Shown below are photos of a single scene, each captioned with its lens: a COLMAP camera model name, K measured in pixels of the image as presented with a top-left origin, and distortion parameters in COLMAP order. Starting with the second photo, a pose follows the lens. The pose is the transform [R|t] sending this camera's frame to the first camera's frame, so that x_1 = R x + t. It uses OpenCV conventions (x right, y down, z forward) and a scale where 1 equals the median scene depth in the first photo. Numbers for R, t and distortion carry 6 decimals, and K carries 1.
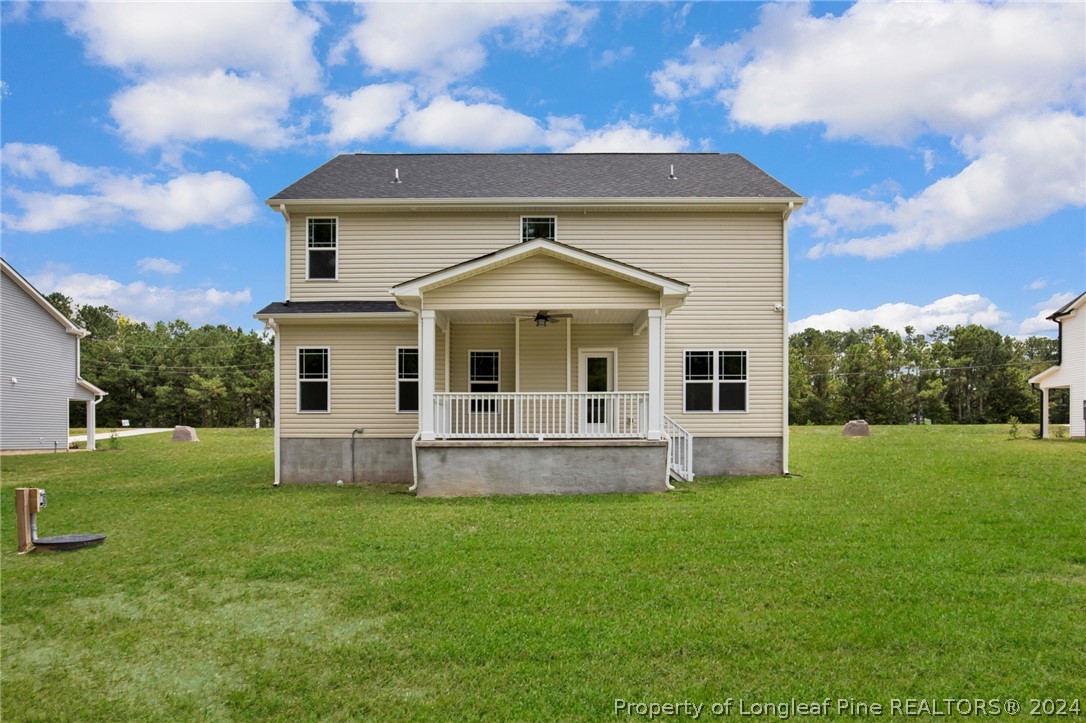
lens RADIAL K [[623.0, 0, 543.0], [0, 623.0, 436.4], [0, 0, 1]] dist [-0.004632, -0.000961]
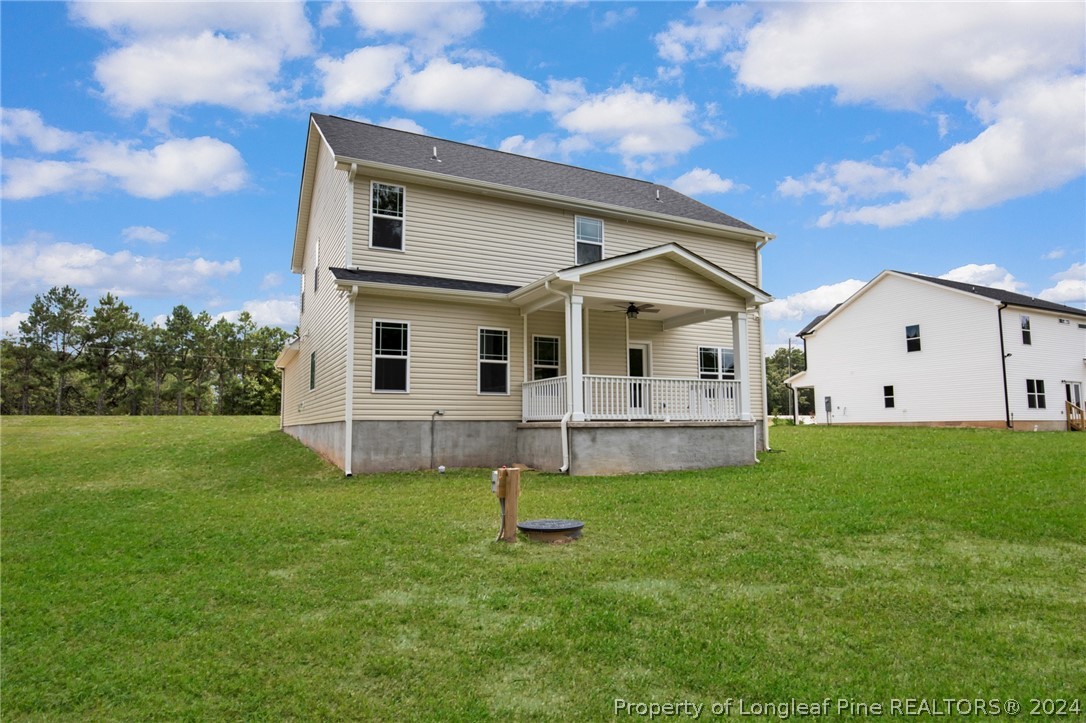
lens RADIAL K [[629.0, 0, 543.0], [0, 629.0, 361.5], [0, 0, 1]] dist [0.004211, 0.000312]
pose [[0.890483, 0.043708, 0.452913, -0.588435], [0.004891, 0.994399, -0.105580, 0.014877], [-0.454991, 0.096232, 0.885281, 0.084198]]
